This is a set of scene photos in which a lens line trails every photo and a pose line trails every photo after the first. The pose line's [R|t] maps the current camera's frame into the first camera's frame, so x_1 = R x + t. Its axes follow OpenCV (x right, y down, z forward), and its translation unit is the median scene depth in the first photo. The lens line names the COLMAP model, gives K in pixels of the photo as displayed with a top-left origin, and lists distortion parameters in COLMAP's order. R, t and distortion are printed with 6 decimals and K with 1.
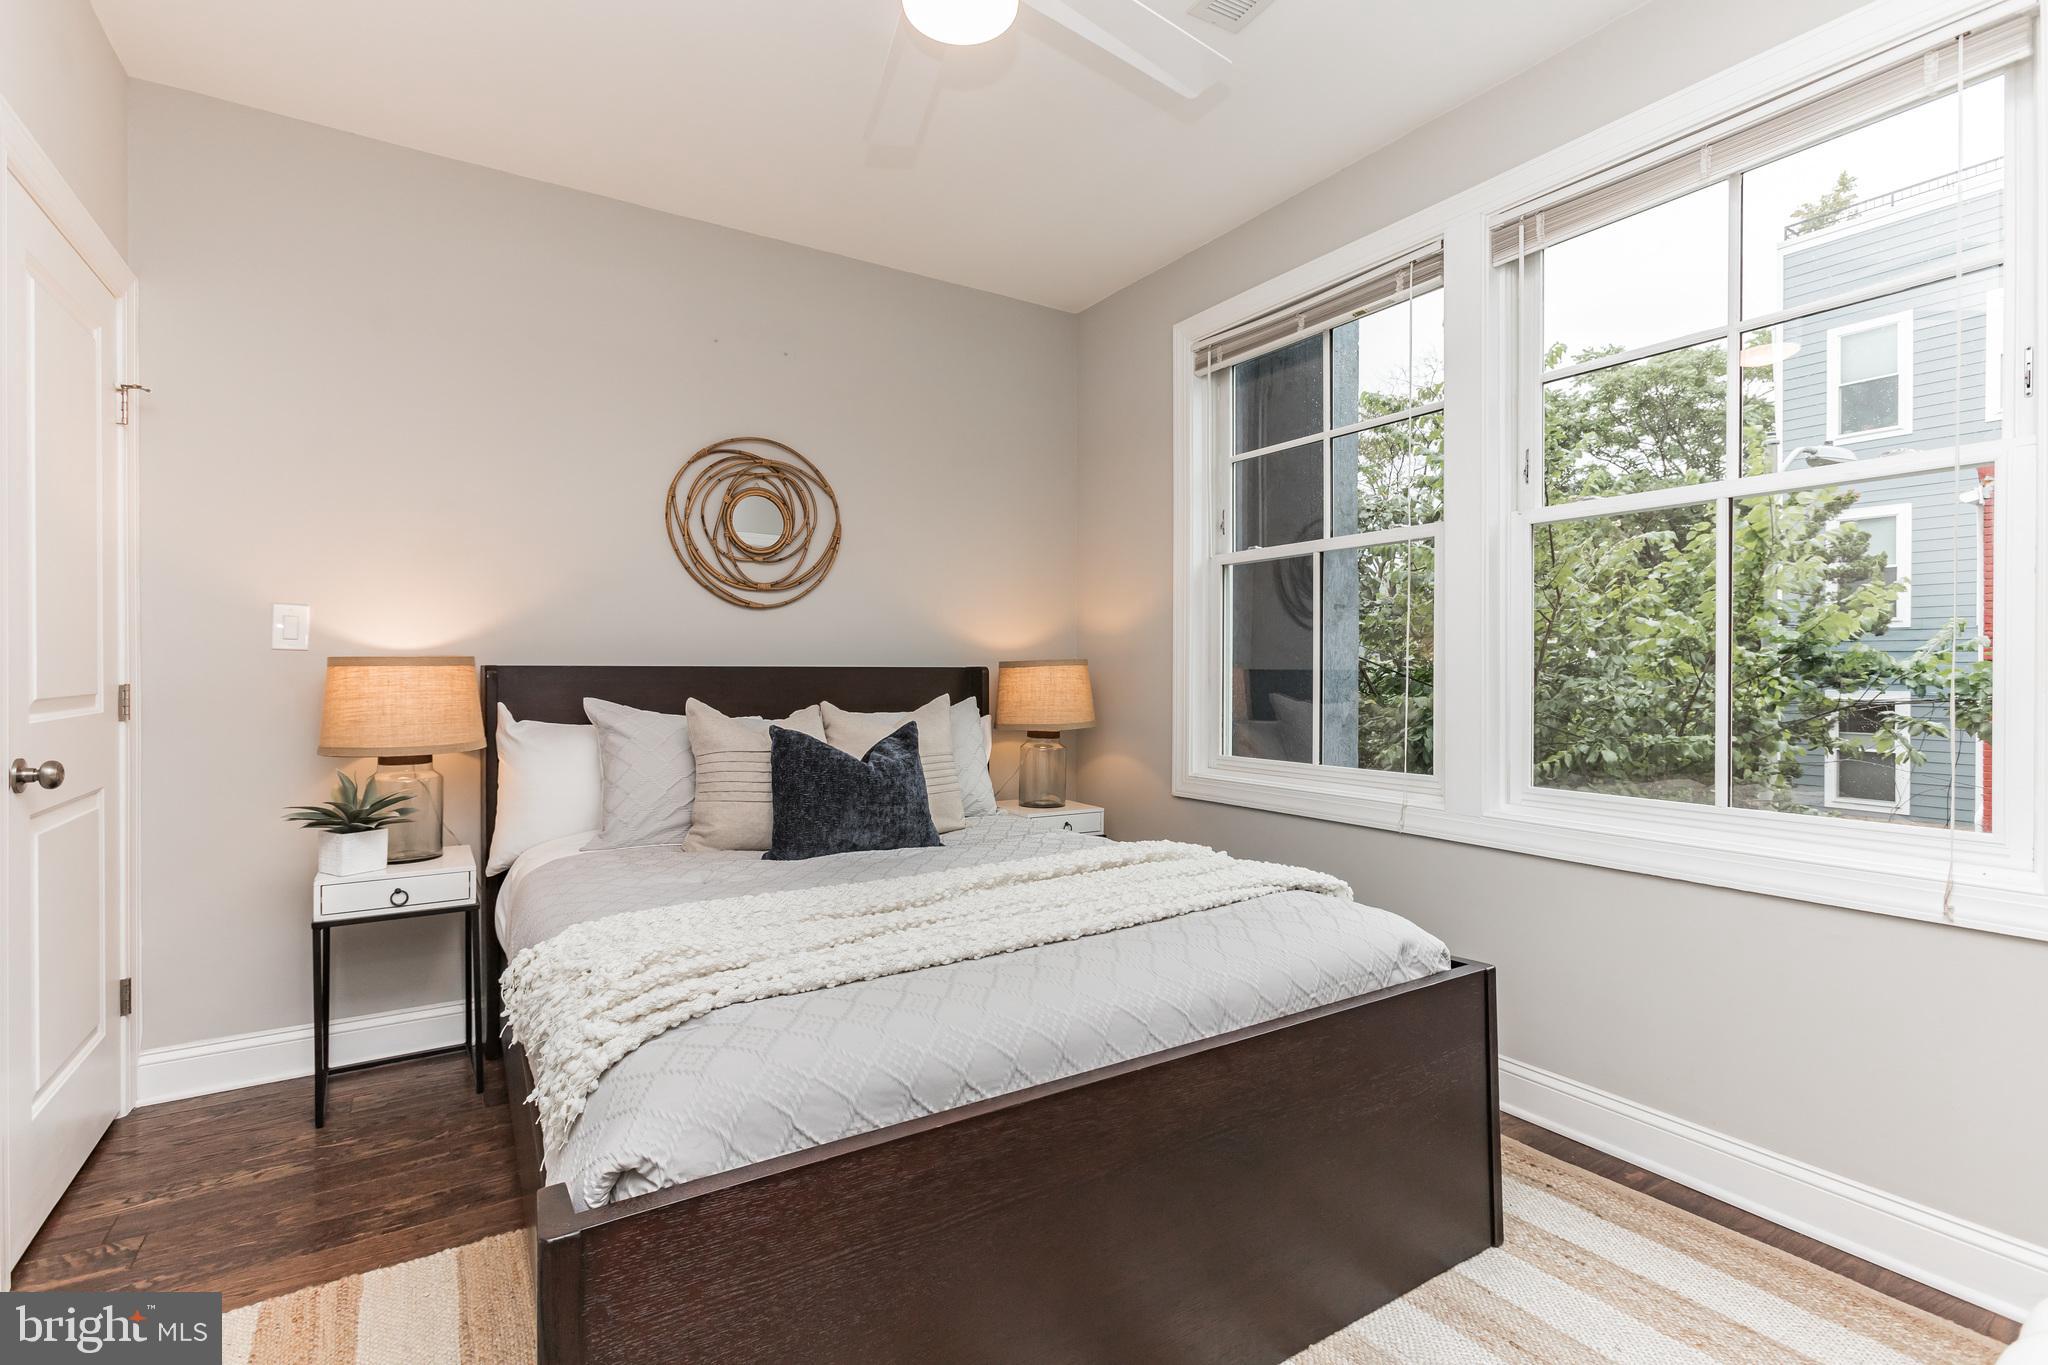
lens RADIAL K [[930.8, 0, 1024.0], [0, 930.8, 682.5], [0, 0, 1]] dist [0.000317, 0.000313]
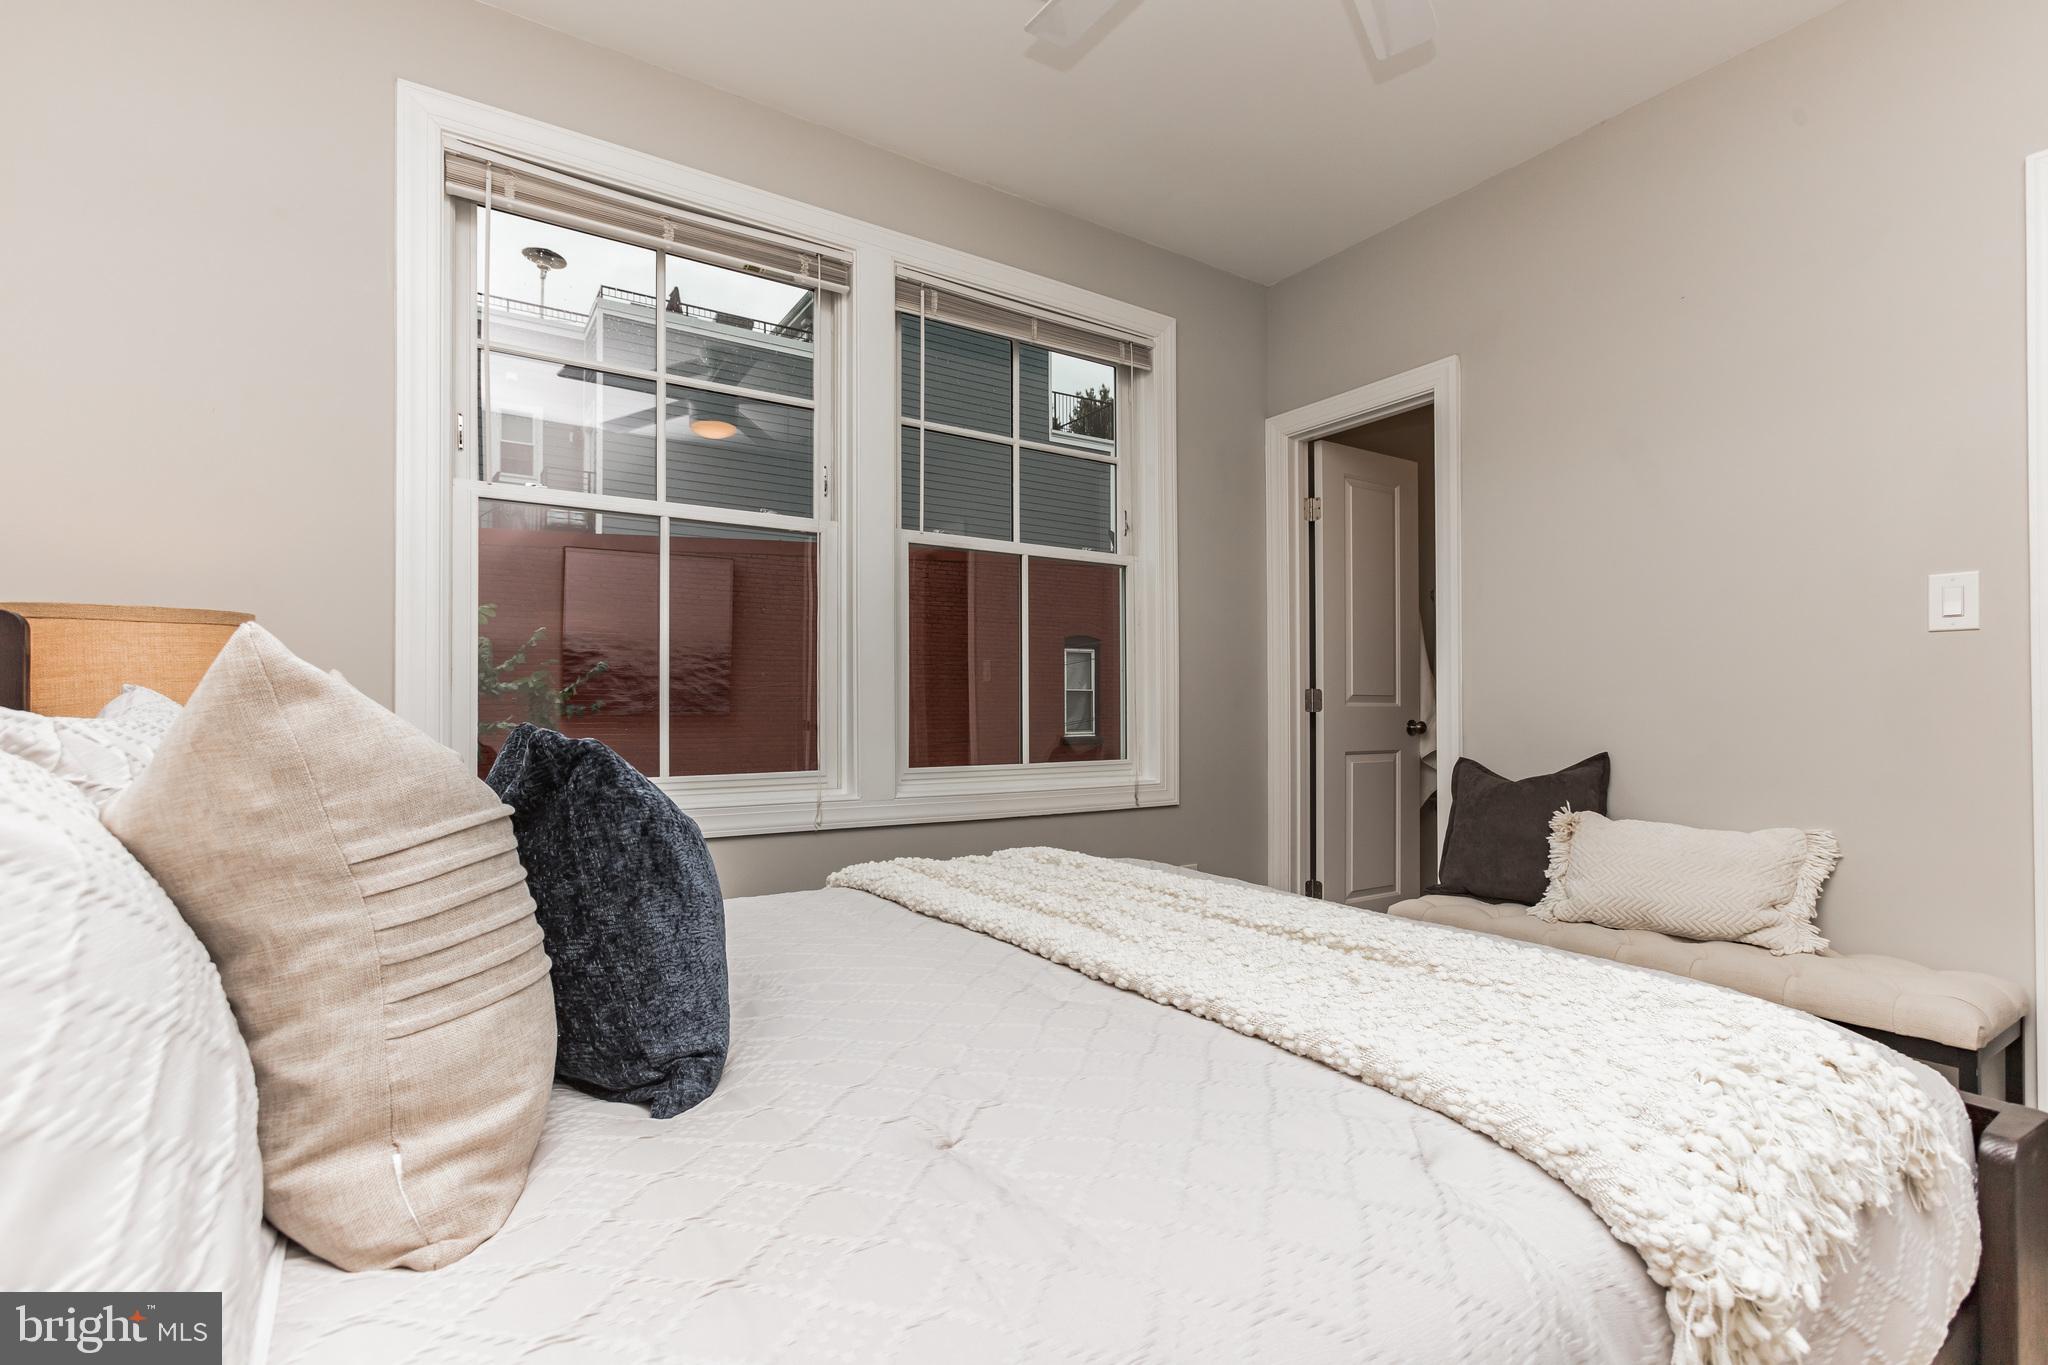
lens RADIAL K [[930.8, 0, 1024.0], [0, 930.8, 682.5], [0, 0, 1]] dist [0.000317, 0.000313]
pose [[-0.013572, 0.008926, 0.999868, -0.628894], [0.005632, 0.999945, -0.008850, 0.009504], [-0.999892, 0.005511, -0.013622, 0.899634]]
